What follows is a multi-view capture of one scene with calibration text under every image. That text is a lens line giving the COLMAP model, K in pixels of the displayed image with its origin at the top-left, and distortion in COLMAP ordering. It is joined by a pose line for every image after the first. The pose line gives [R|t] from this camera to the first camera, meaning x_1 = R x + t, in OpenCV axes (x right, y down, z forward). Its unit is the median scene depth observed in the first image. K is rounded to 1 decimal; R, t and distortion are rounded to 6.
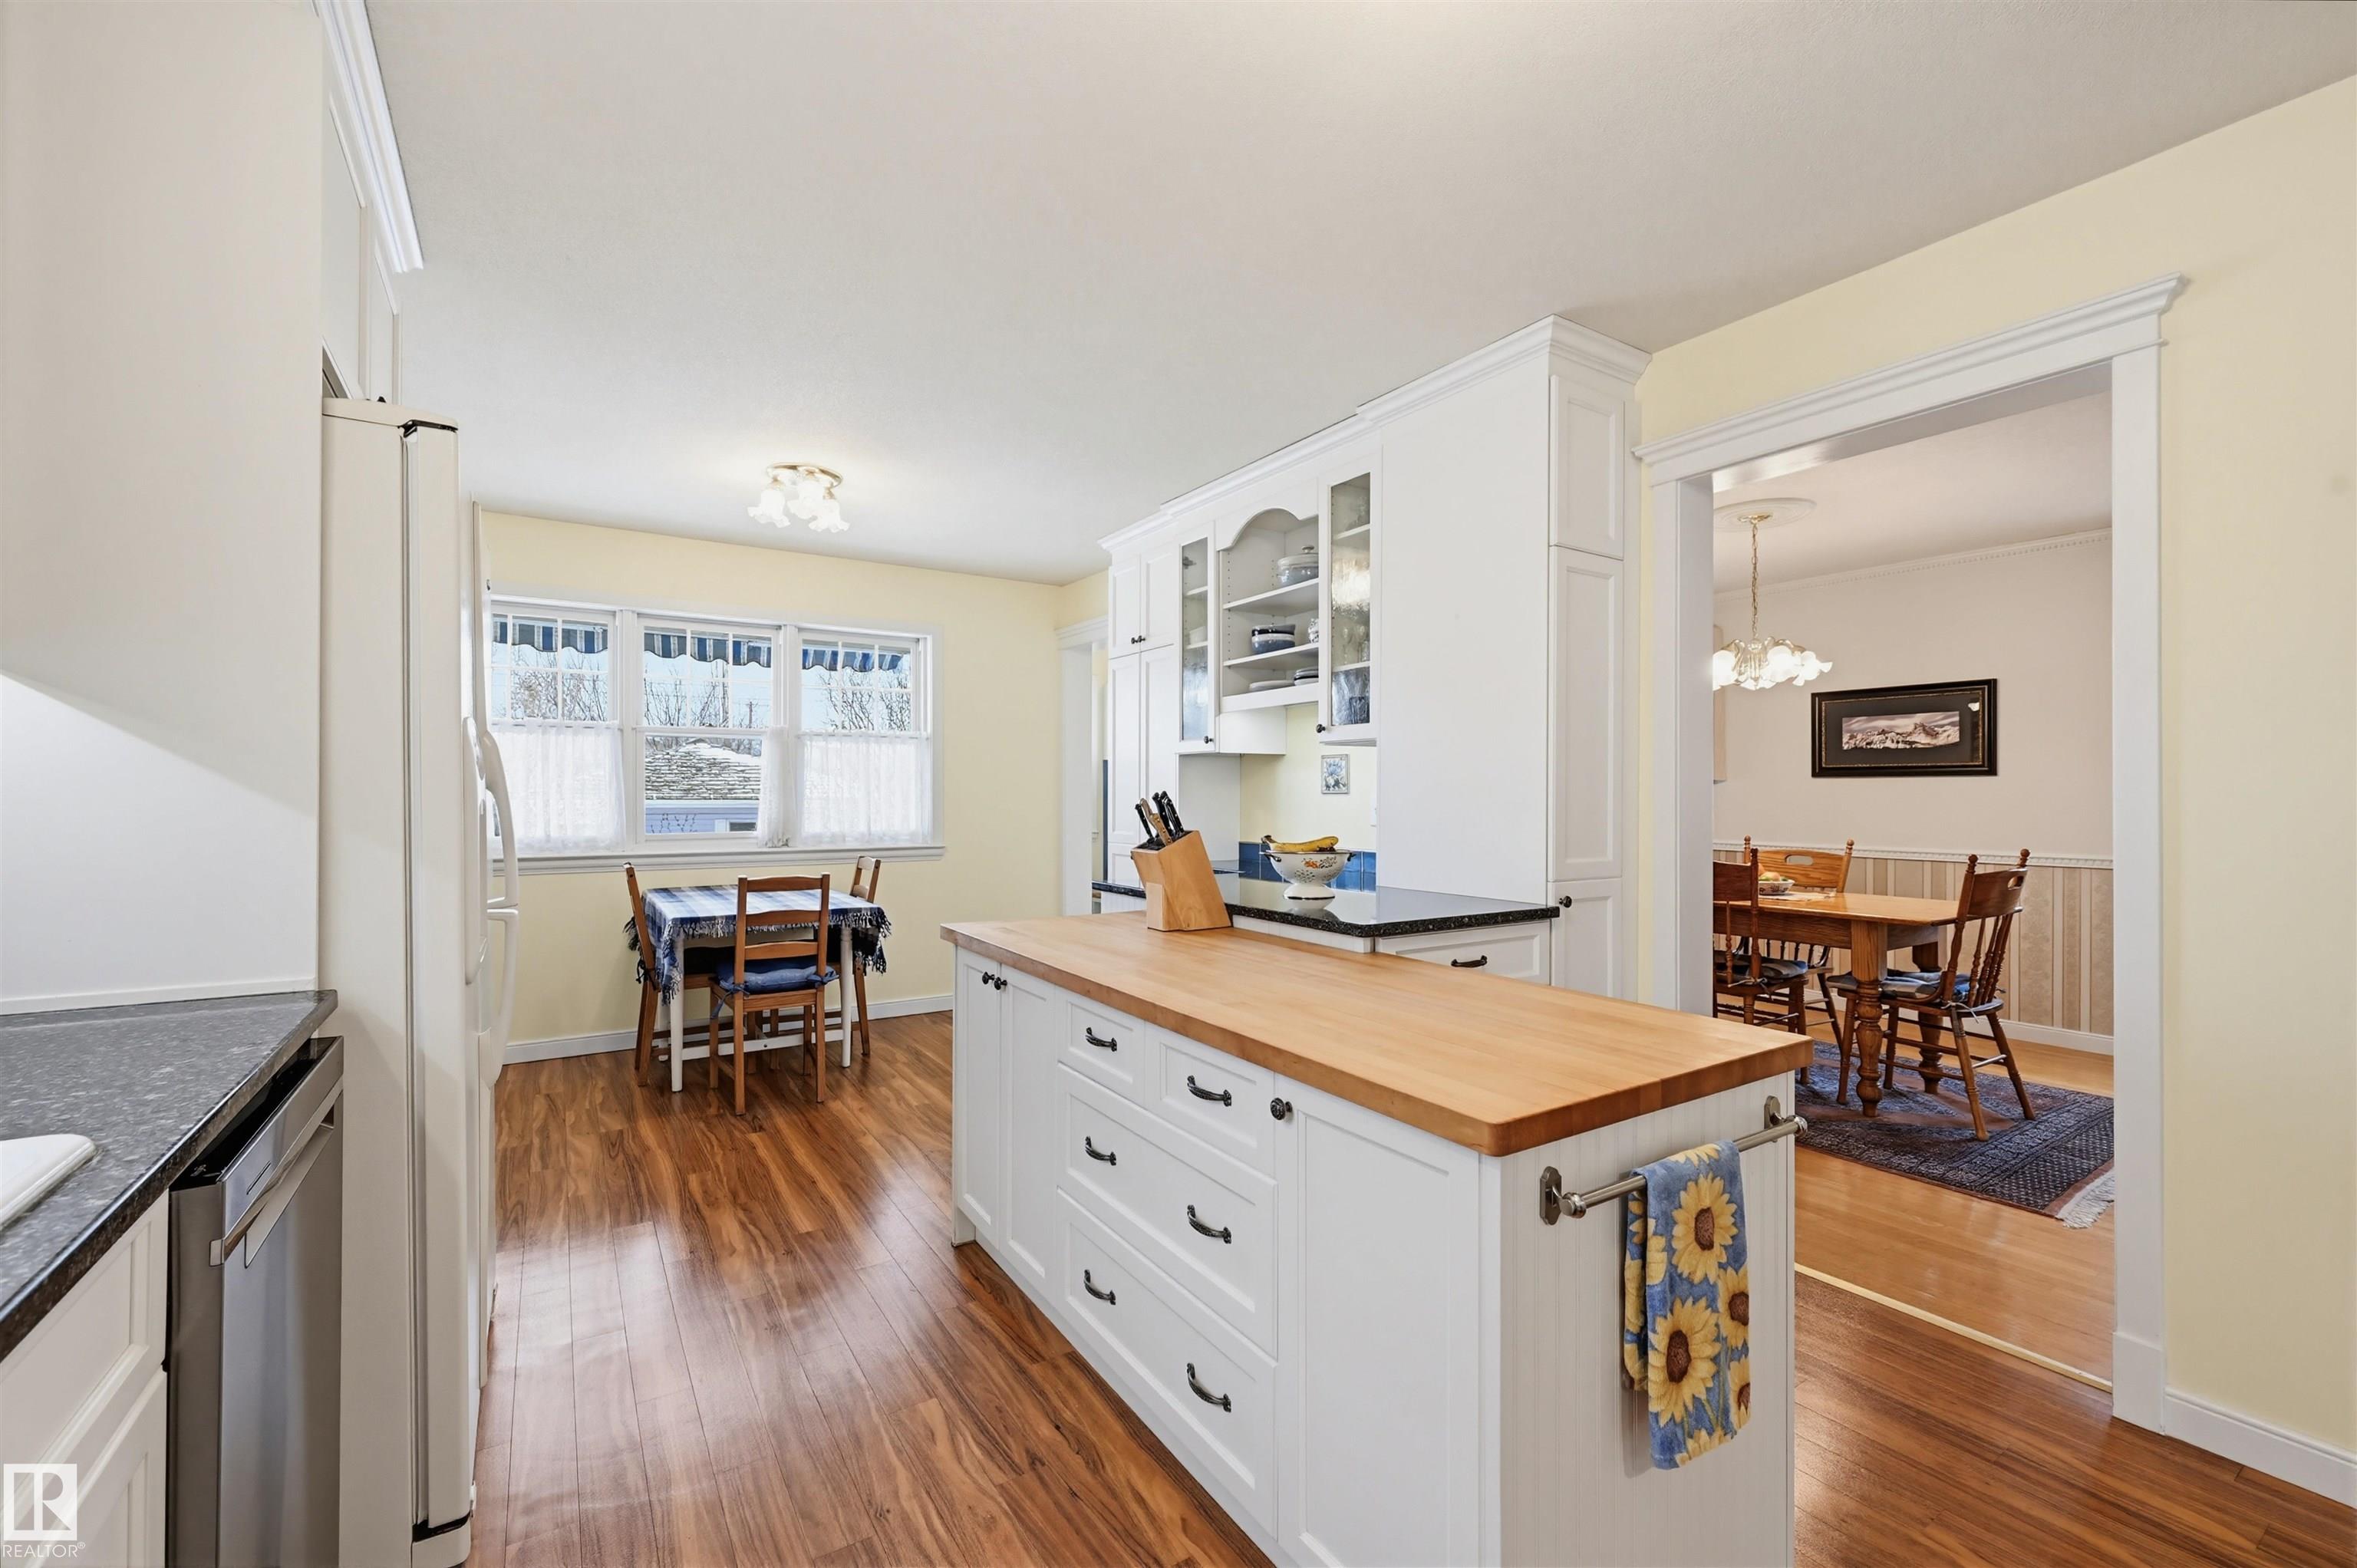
lens RADIAL K [[982.7, 0, 1172.7], [0, 982.7, 788.8], [0, 0, 1]] dist [0.002860, -0.000225]
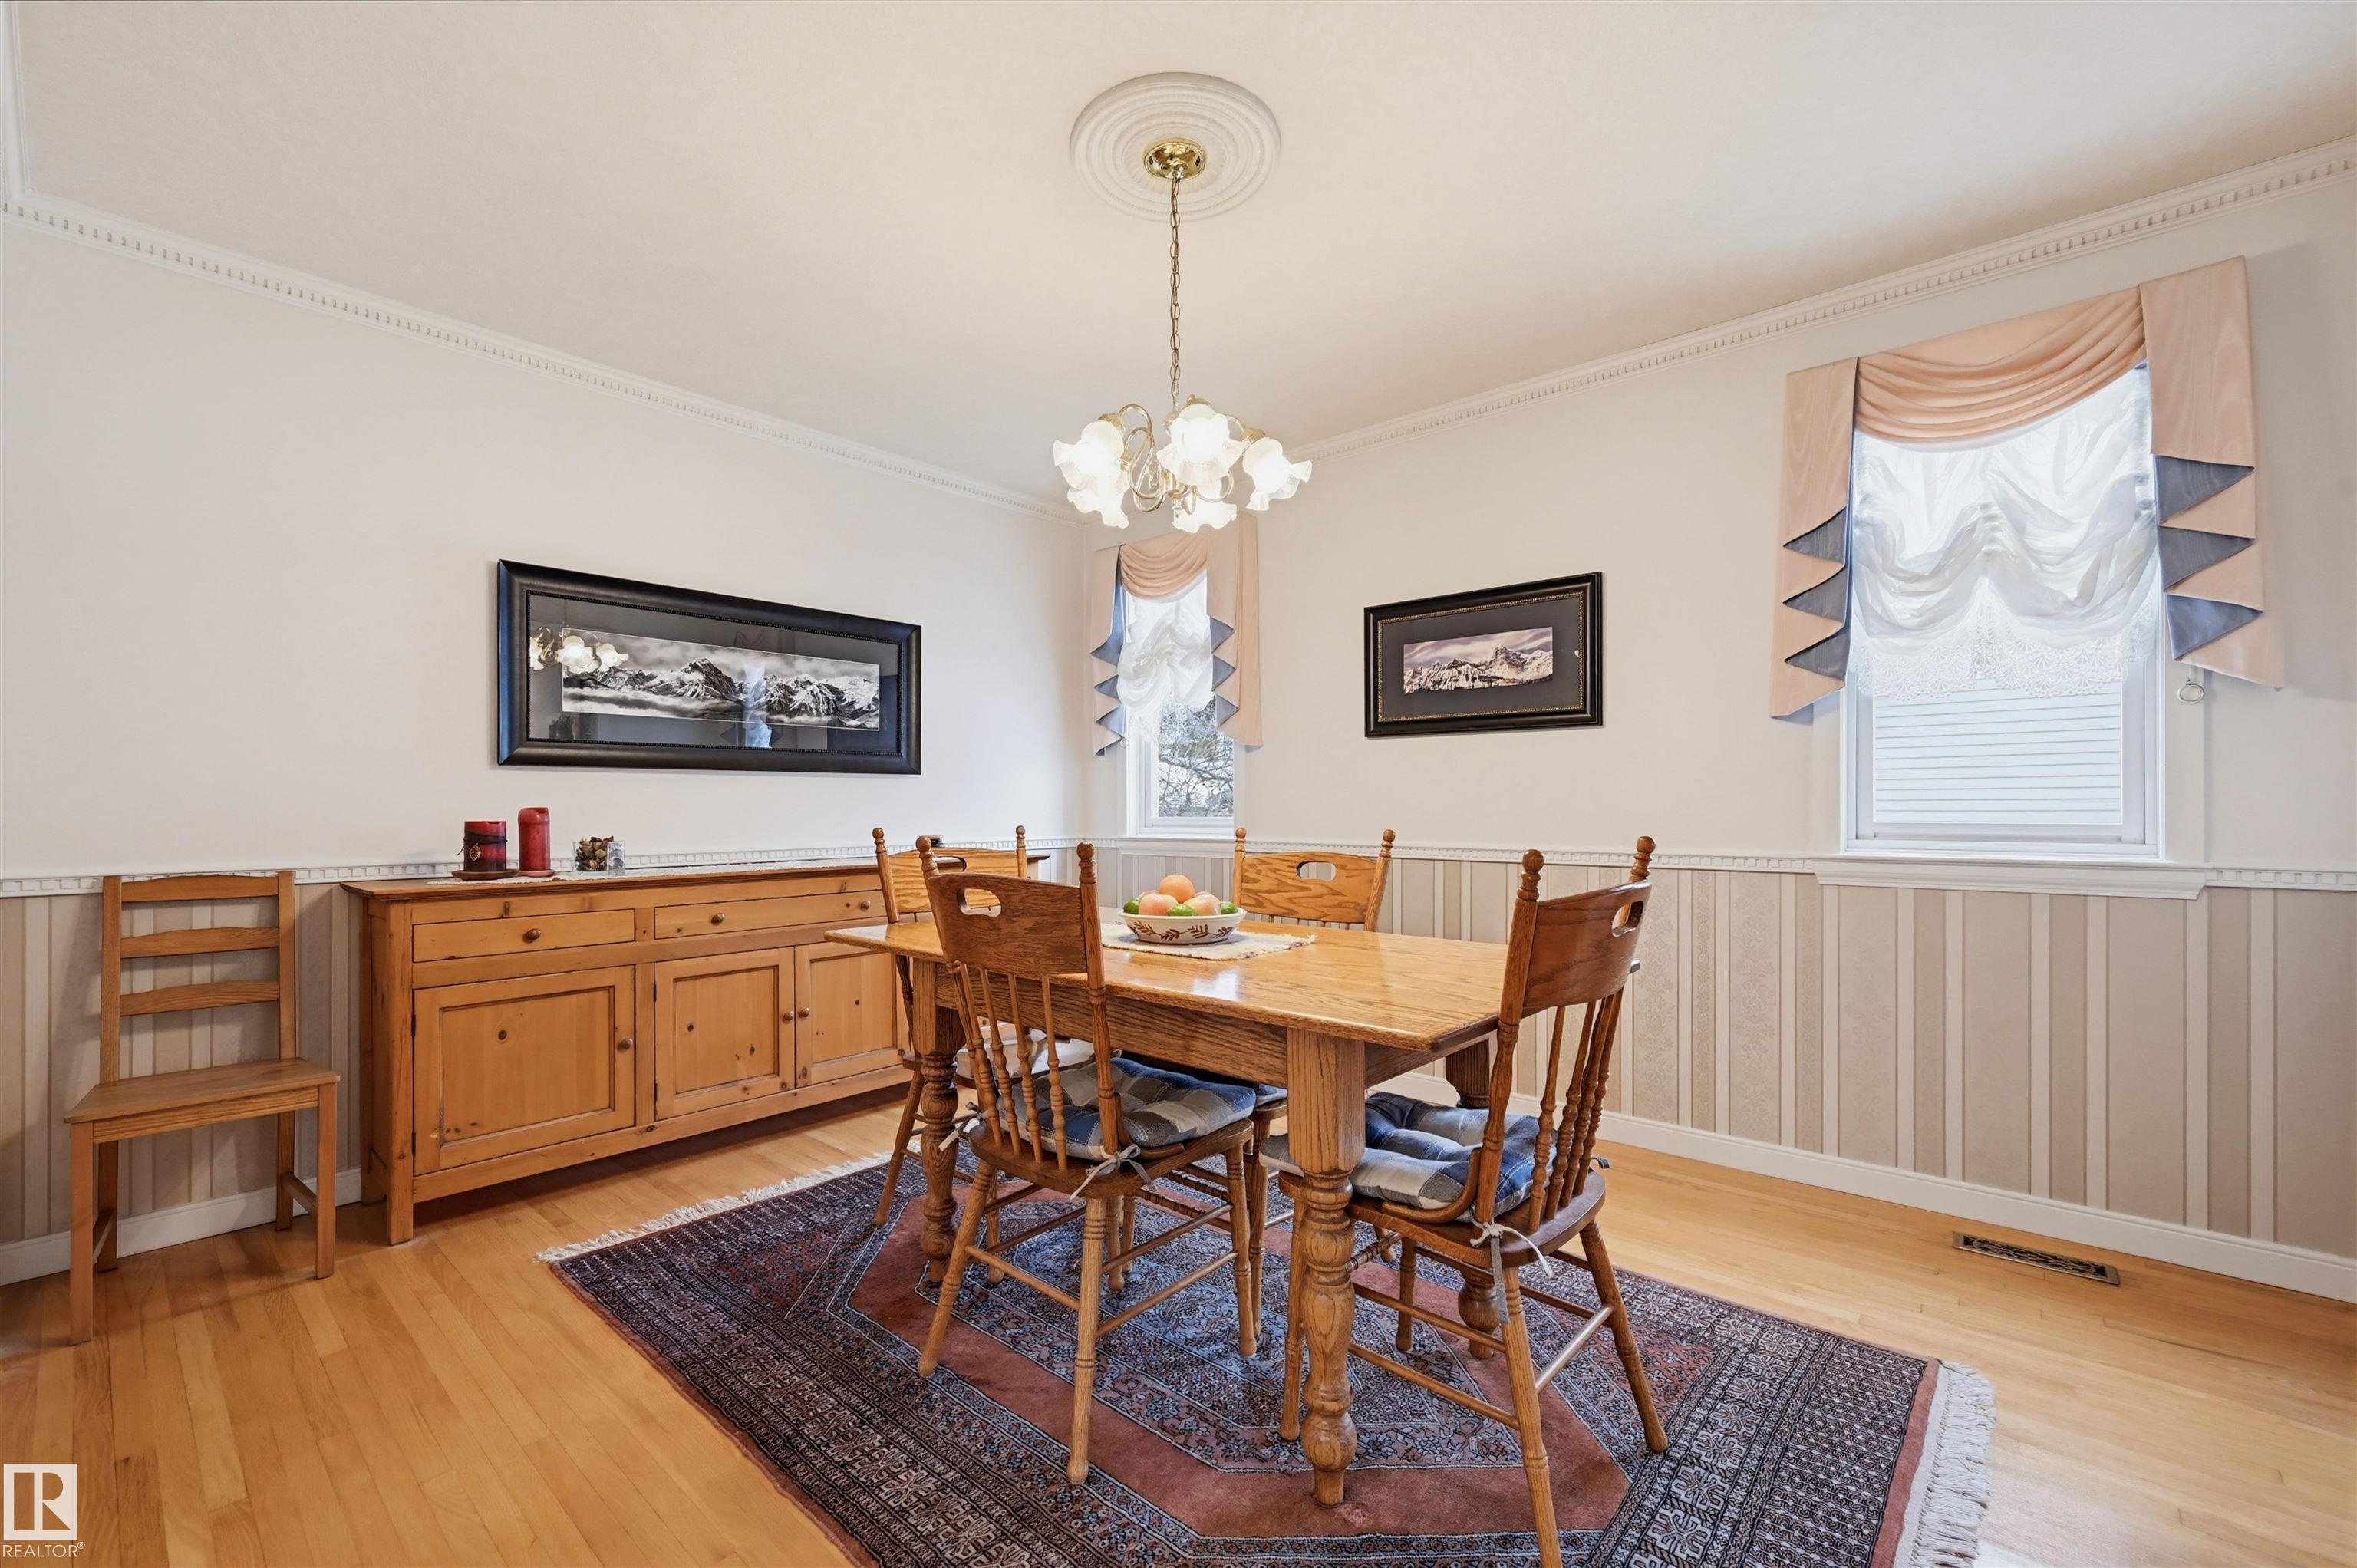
lens RADIAL K [[982.7, 0, 1168.6], [0, 982.7, 793.2], [0, 0, 1]] dist [0.002860, -0.000225]
pose [[0.963622, 0.001231, 0.267268, 0.408890], [0.000399, 0.999982, -0.006046, 0.033759], [-0.267270, 0.005933, 0.963603, 0.476969]]
